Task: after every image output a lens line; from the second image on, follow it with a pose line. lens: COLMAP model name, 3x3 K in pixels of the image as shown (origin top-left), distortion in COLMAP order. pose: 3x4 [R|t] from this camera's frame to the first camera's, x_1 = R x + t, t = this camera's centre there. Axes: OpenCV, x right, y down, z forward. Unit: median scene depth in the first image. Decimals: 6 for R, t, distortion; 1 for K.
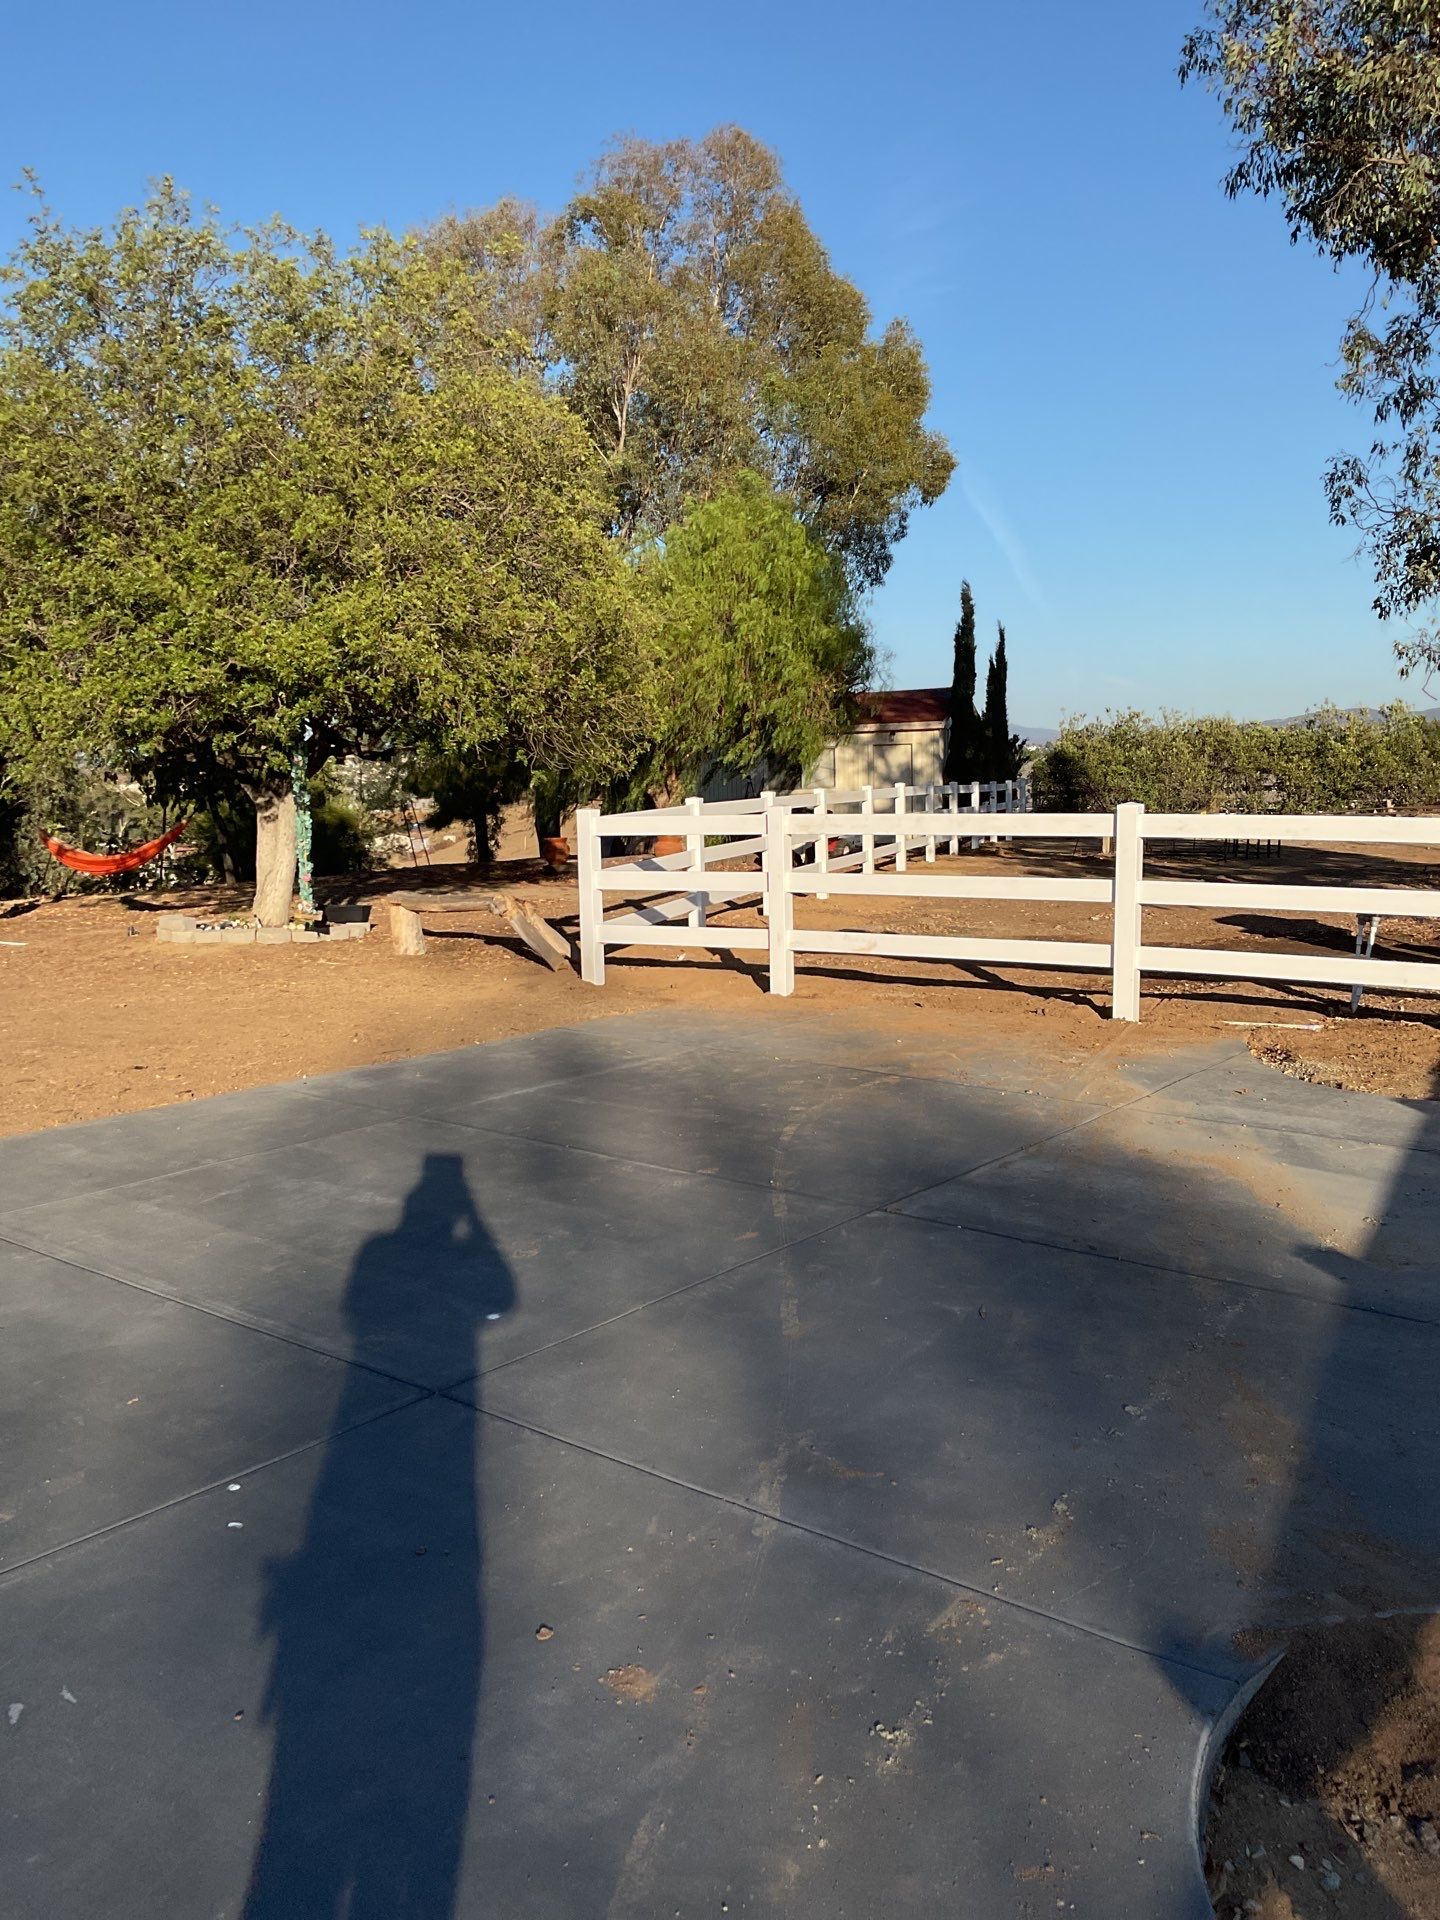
lens RADIAL K [[1677.6, 0, 720.0], [0, 1677.6, 960.0], [0, 0, 1]] dist [0.124168, -0.250539]
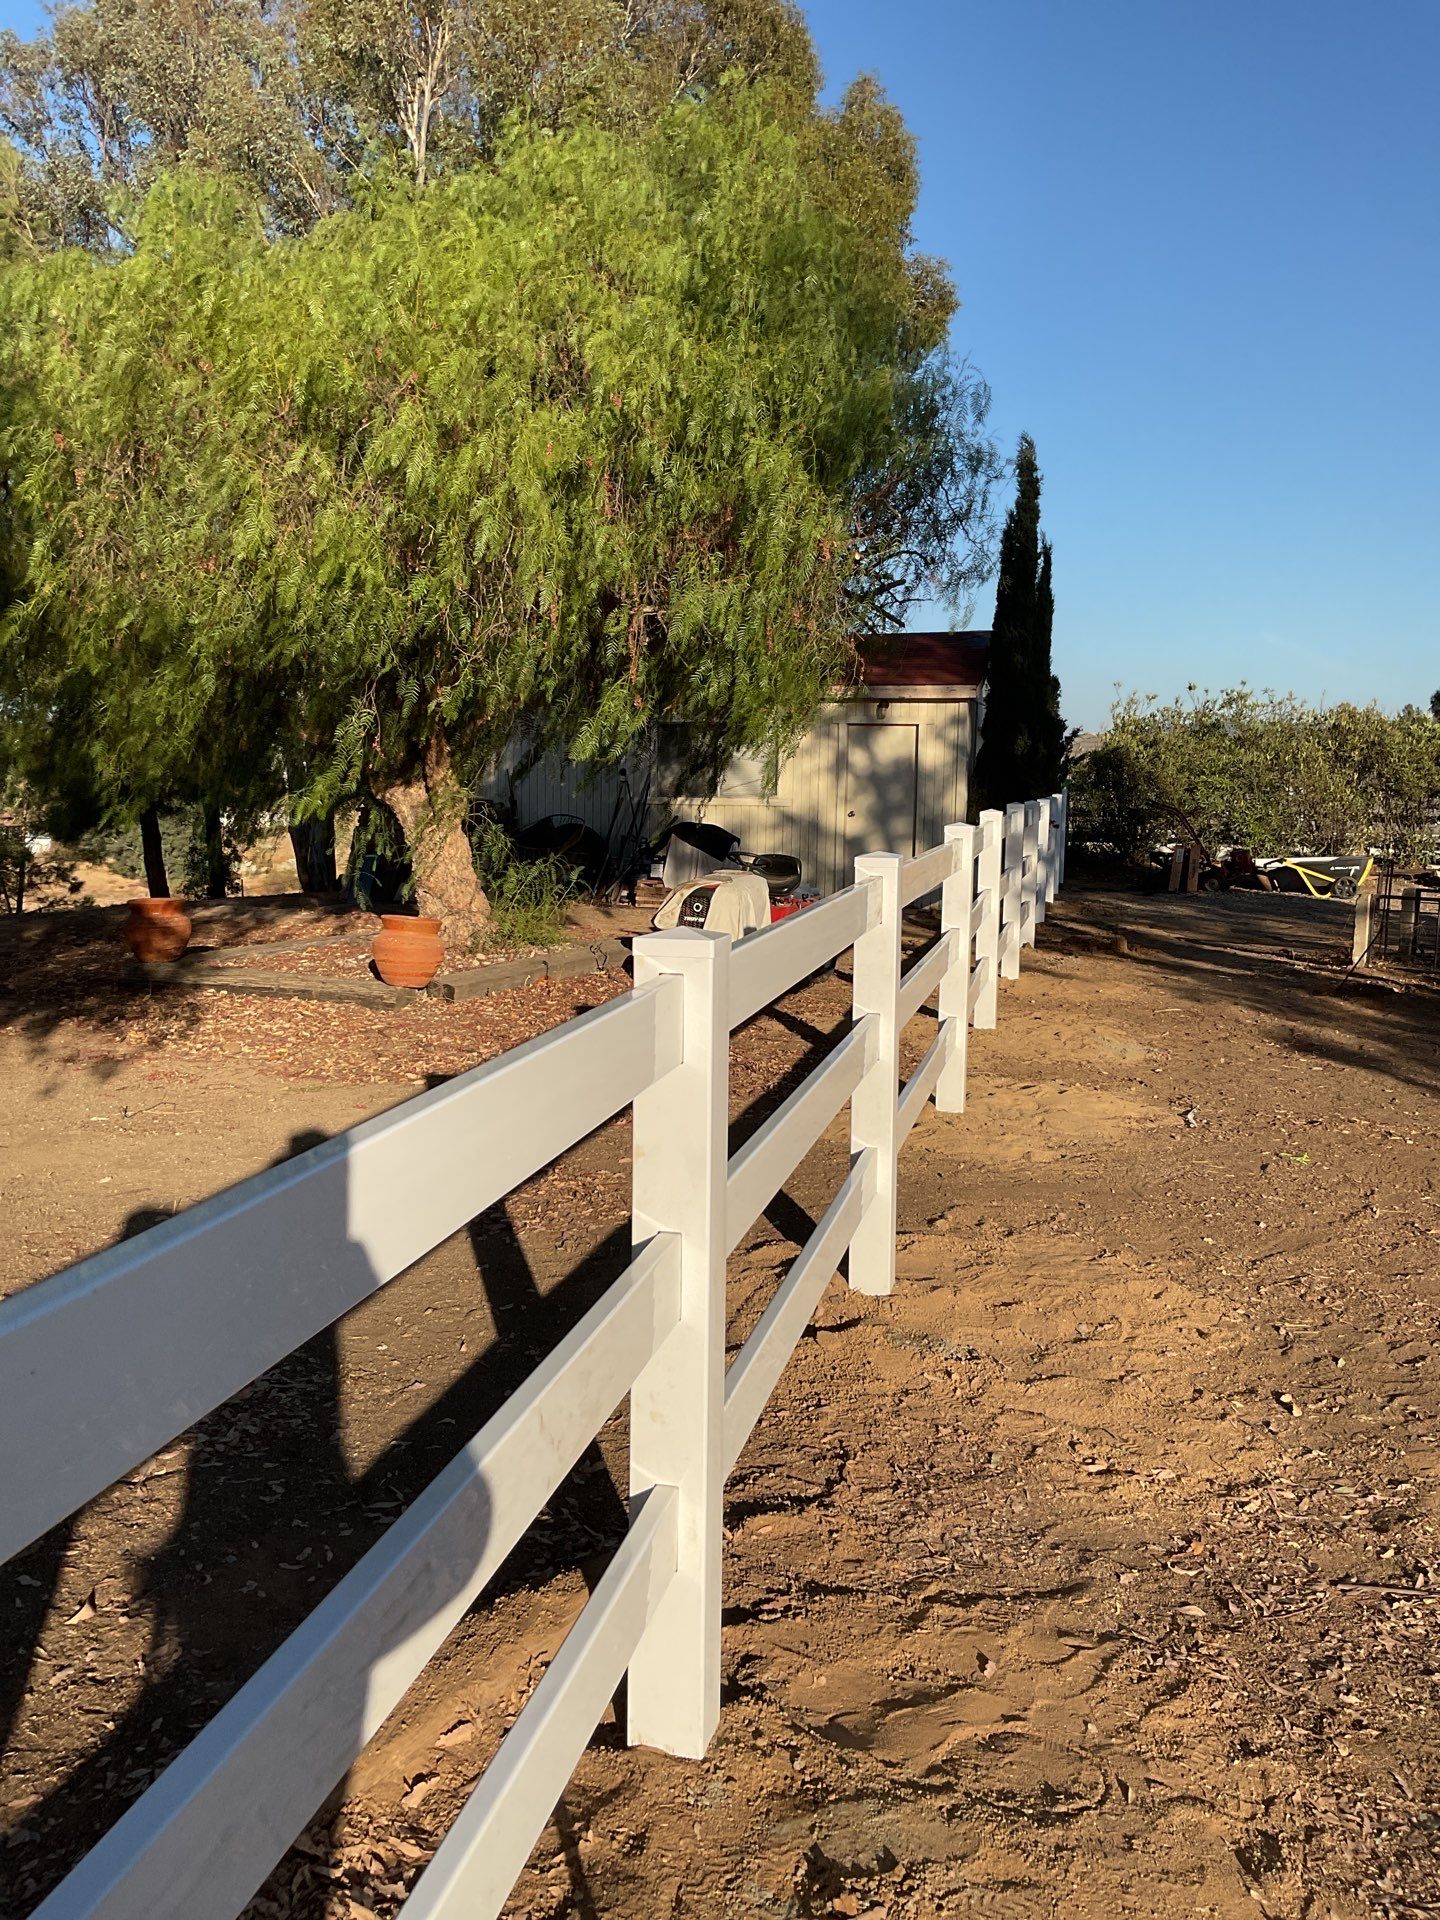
lens RADIAL K [[1677.6, 0, 720.0], [0, 1677.6, 960.0], [0, 0, 1]] dist [0.124168, -0.250539]
pose [[0.997139, 0.029398, 0.069642, 0.010692], [-0.030057, 0.999513, 0.008435, -0.052163], [-0.069360, -0.010504, 0.997536, 0.439948]]
